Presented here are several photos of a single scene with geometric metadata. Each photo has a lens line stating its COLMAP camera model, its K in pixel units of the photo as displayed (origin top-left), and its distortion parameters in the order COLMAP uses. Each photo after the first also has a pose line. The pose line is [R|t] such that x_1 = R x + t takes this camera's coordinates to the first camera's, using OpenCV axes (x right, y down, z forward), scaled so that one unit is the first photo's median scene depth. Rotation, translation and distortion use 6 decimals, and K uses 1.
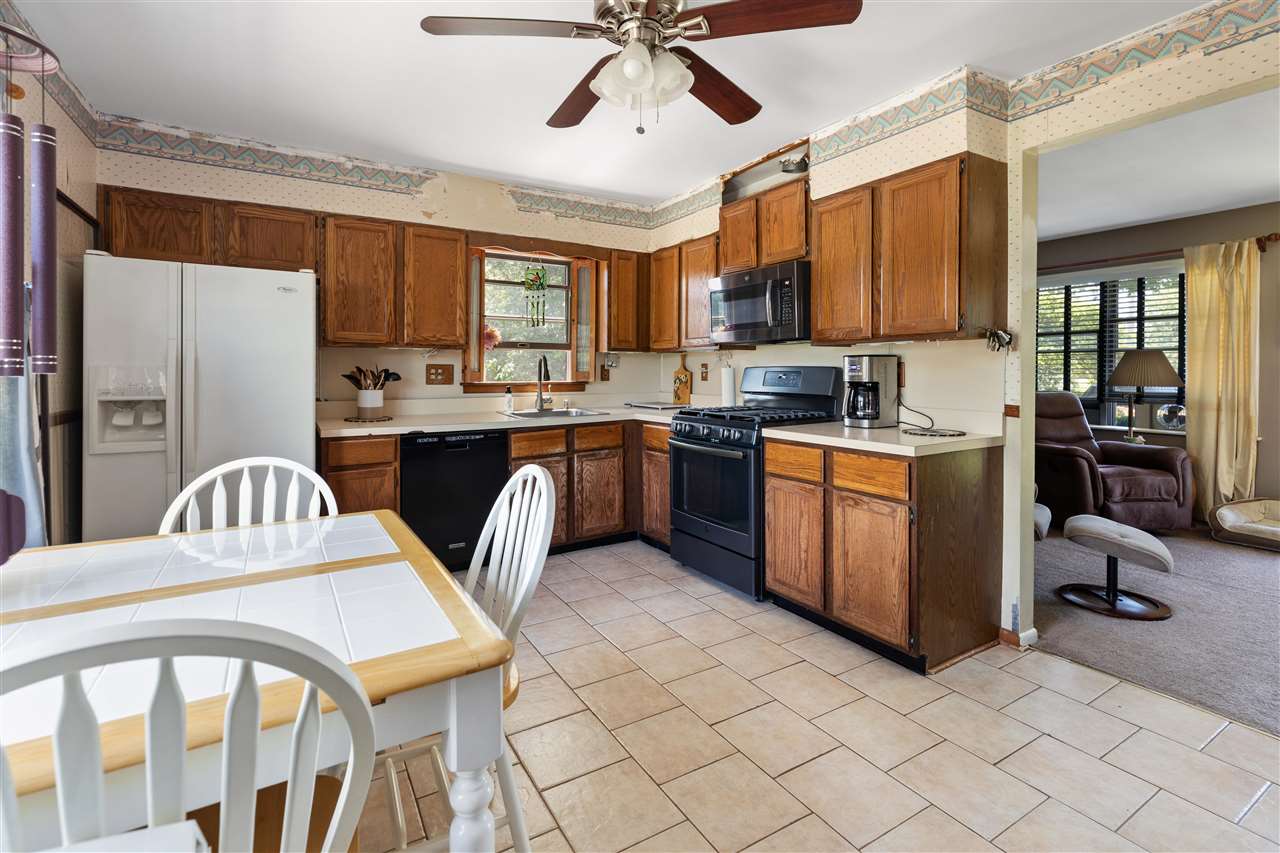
lens RADIAL K [[588.9, 0, 640.0], [0, 588.9, 426.5], [0, 0, 1]] dist [-0.001888, -0.000703]
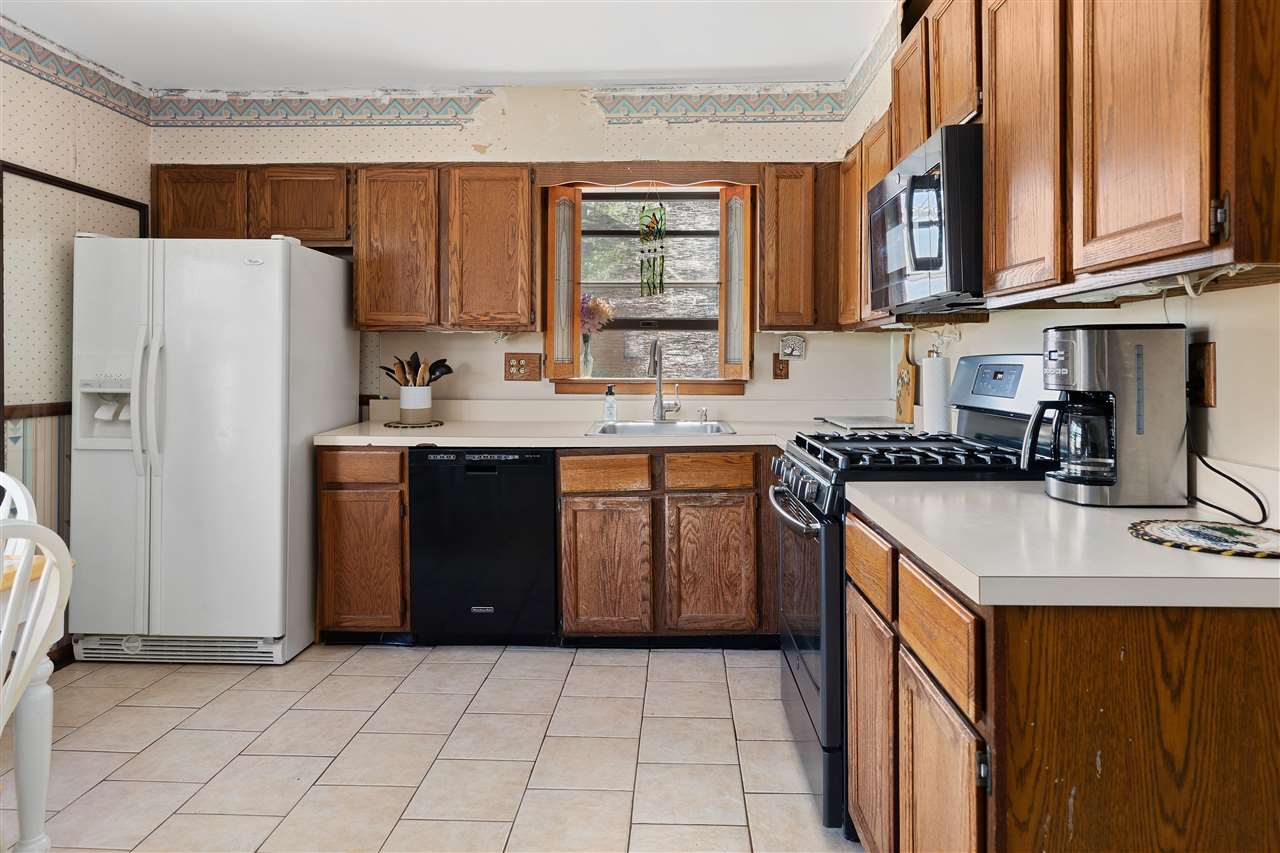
lens RADIAL K [[783.7, 0, 640.9], [0, 783.7, 409.7], [0, 0, 1]] dist [0.001187, 0.000774]
pose [[0.833087, 0.036401, -0.551942, 0.366105], [-0.054779, 0.998356, -0.016841, -0.031709], [0.550422, 0.044265, 0.833712, 0.321473]]
